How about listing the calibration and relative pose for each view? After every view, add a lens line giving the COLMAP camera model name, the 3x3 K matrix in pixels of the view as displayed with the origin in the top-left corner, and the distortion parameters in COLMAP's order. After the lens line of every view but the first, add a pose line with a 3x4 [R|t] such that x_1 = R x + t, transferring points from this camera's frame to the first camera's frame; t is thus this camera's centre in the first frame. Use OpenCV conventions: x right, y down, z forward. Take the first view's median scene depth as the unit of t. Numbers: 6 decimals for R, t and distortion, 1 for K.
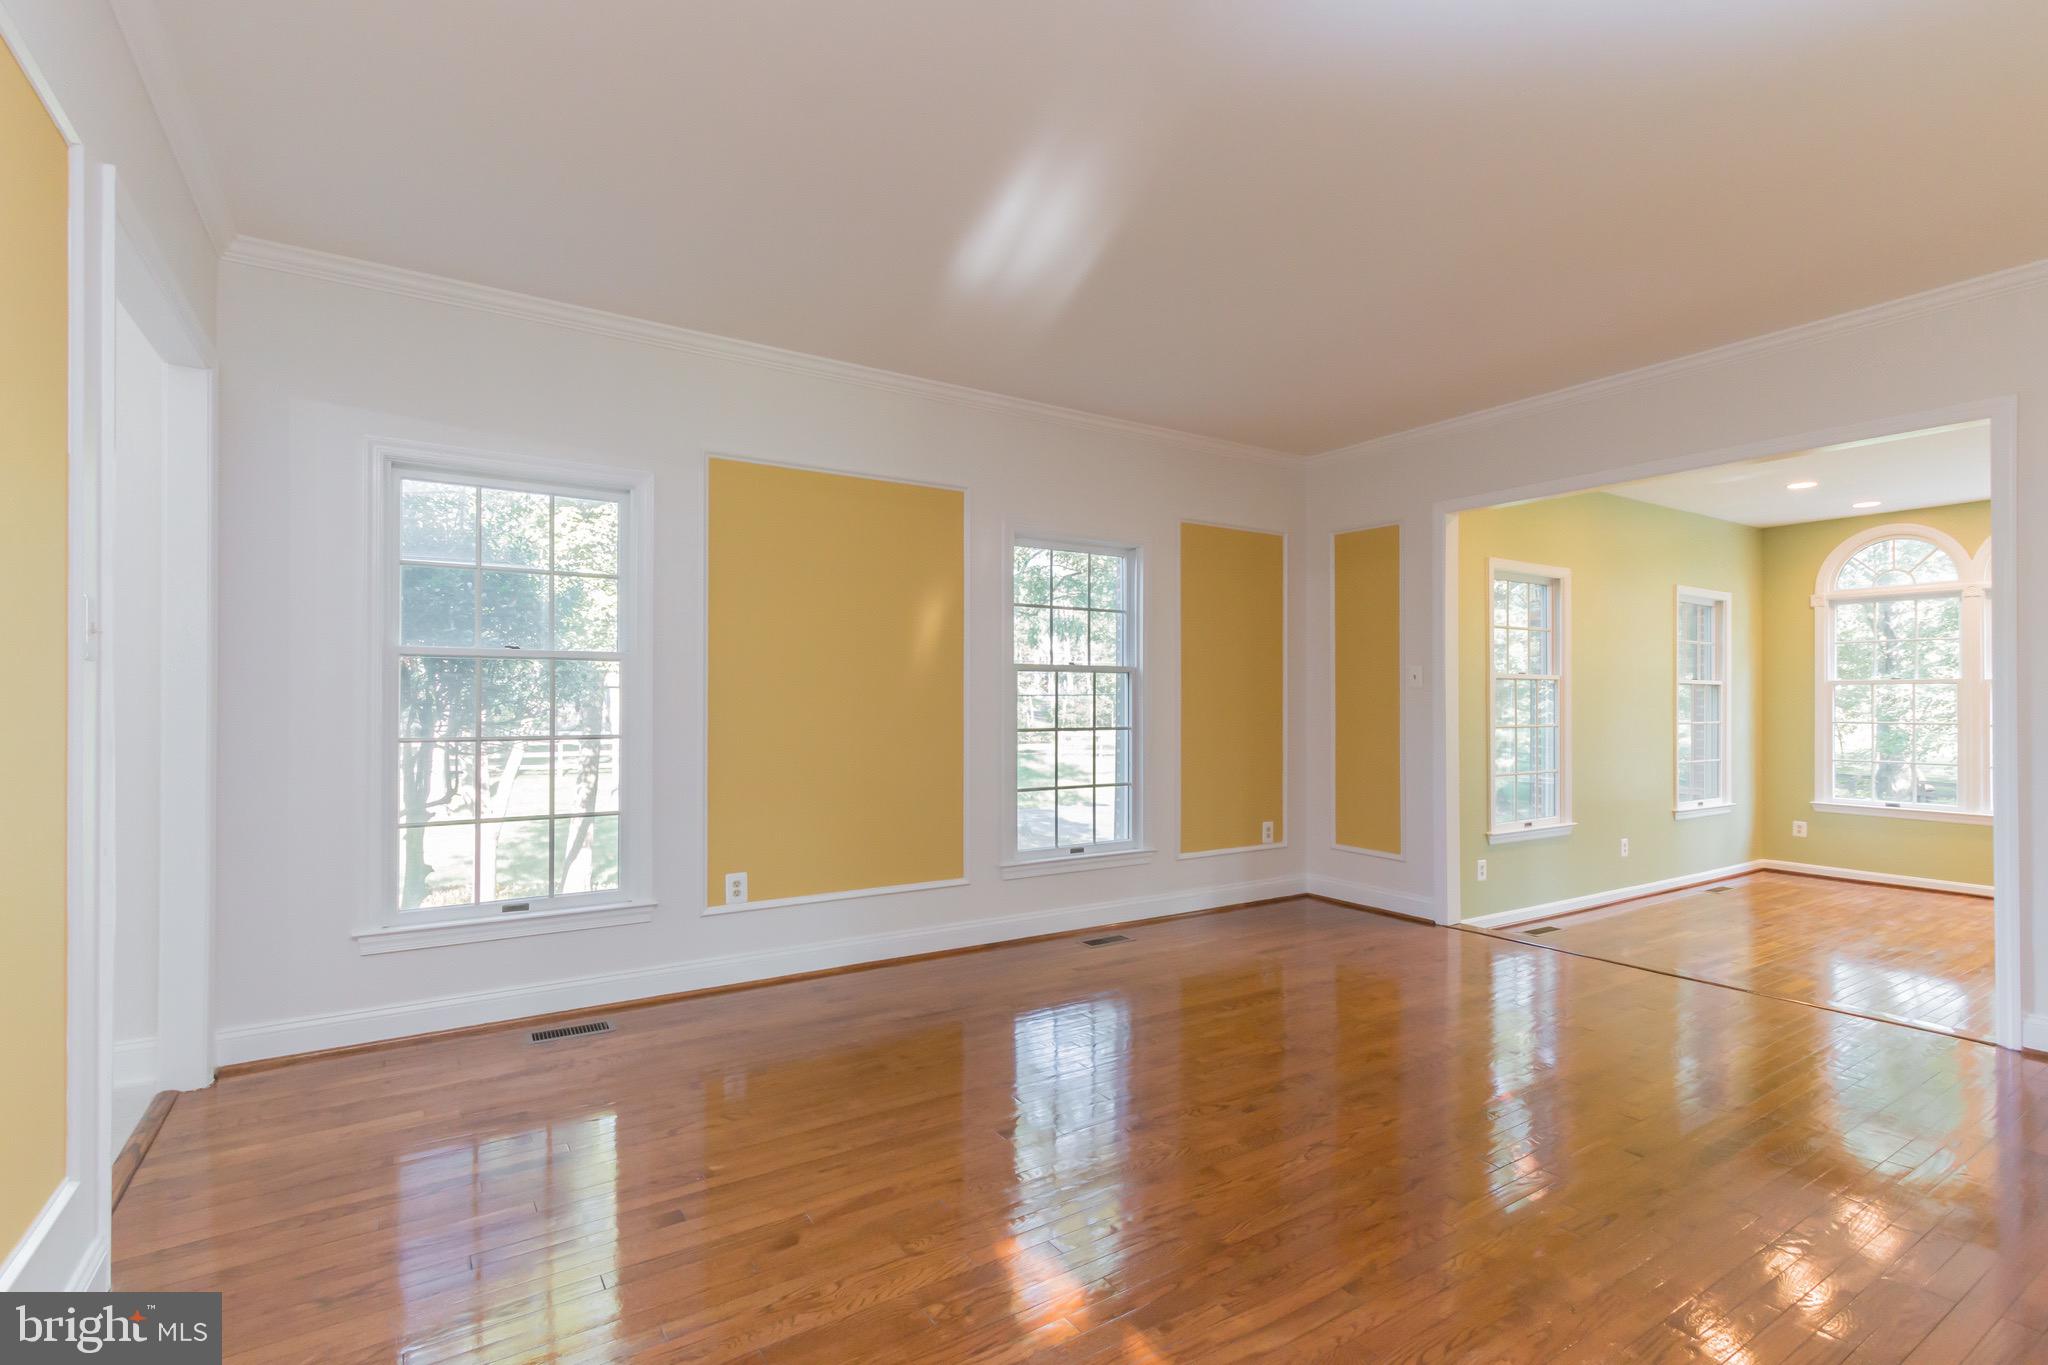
lens RADIAL K [[960.3, 0, 1018.9], [0, 960.3, 688.5], [0, 0, 1]] dist [0.002175, 0.001705]
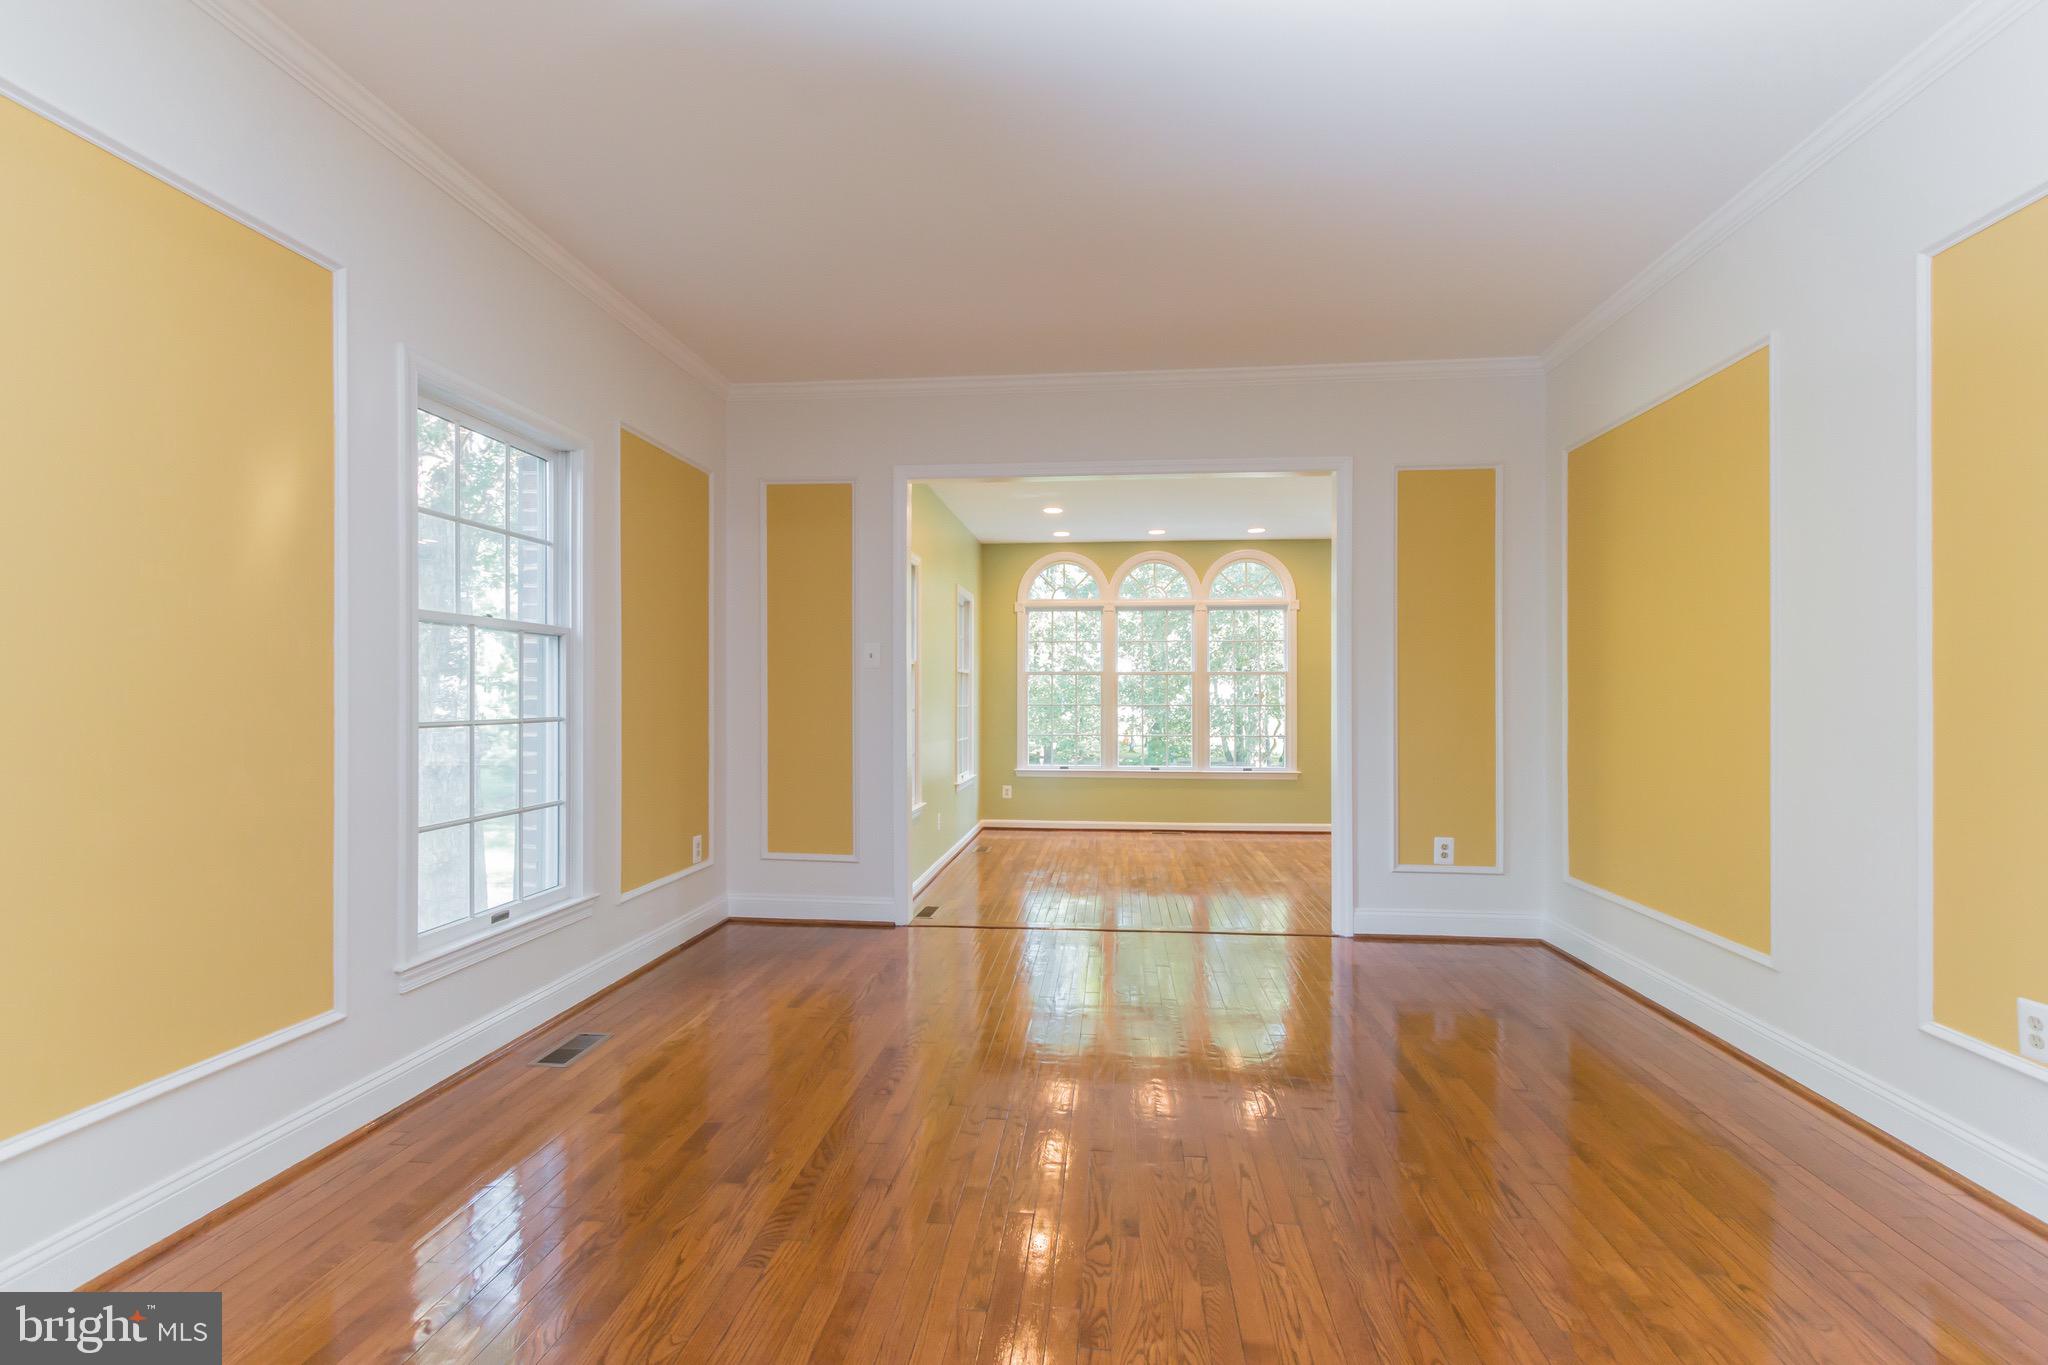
lens RADIAL K [[960.3, 0, 1032.4], [0, 960.3, 694.5], [0, 0, 1]] dist [0.002175, 0.001705]
pose [[0.618601, -0.001988, 0.785703, -0.199167], [-0.011307, 0.999871, 0.011432, 0.012044], [-0.785624, -0.015956, 0.618499, 0.319618]]
